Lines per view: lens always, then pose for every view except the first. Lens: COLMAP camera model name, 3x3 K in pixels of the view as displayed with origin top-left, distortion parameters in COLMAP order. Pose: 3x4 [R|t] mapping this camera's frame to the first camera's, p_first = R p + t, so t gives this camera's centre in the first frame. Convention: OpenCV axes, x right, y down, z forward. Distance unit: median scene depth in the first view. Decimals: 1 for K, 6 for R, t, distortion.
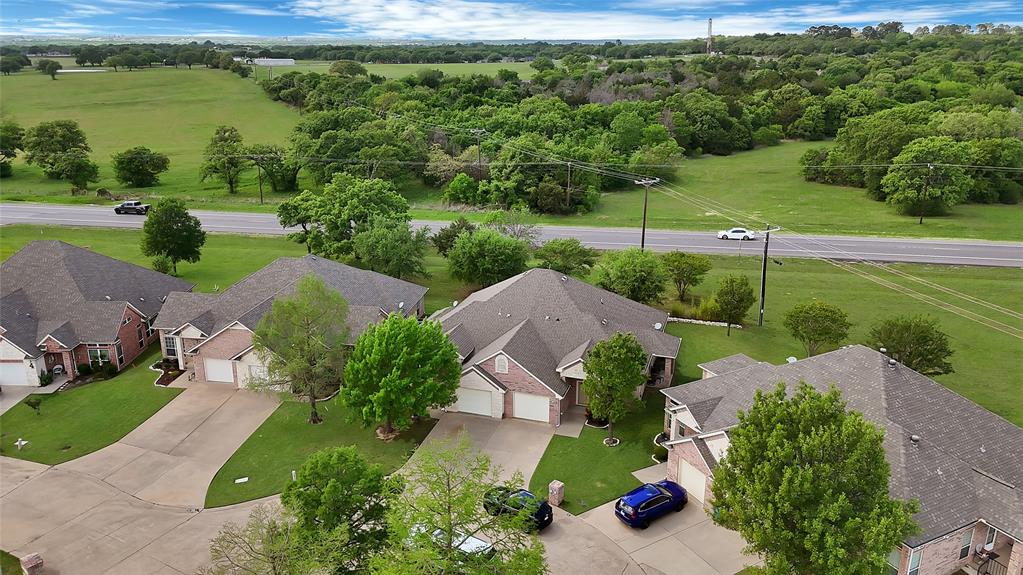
lens RADIAL K [[767.1, 0, 511.5], [0, 767.1, 287.5], [0, 0, 1]] dist [0.085402, -0.087282]
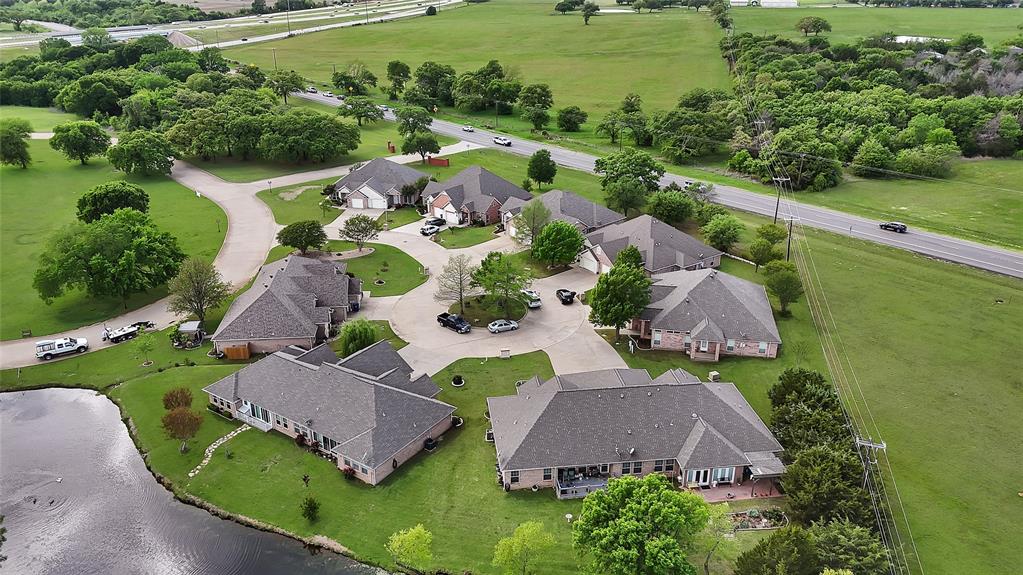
lens RADIAL K [[767.1, 0, 511.5], [0, 767.1, 287.5], [0, 0, 1]] dist [0.085402, -0.087282]
pose [[0.793741, 0.237909, -0.559798, 0.664214], [-0.181933, 0.971061, 0.154727, -0.062464], [0.580409, -0.020968, 0.814055, -0.633641]]
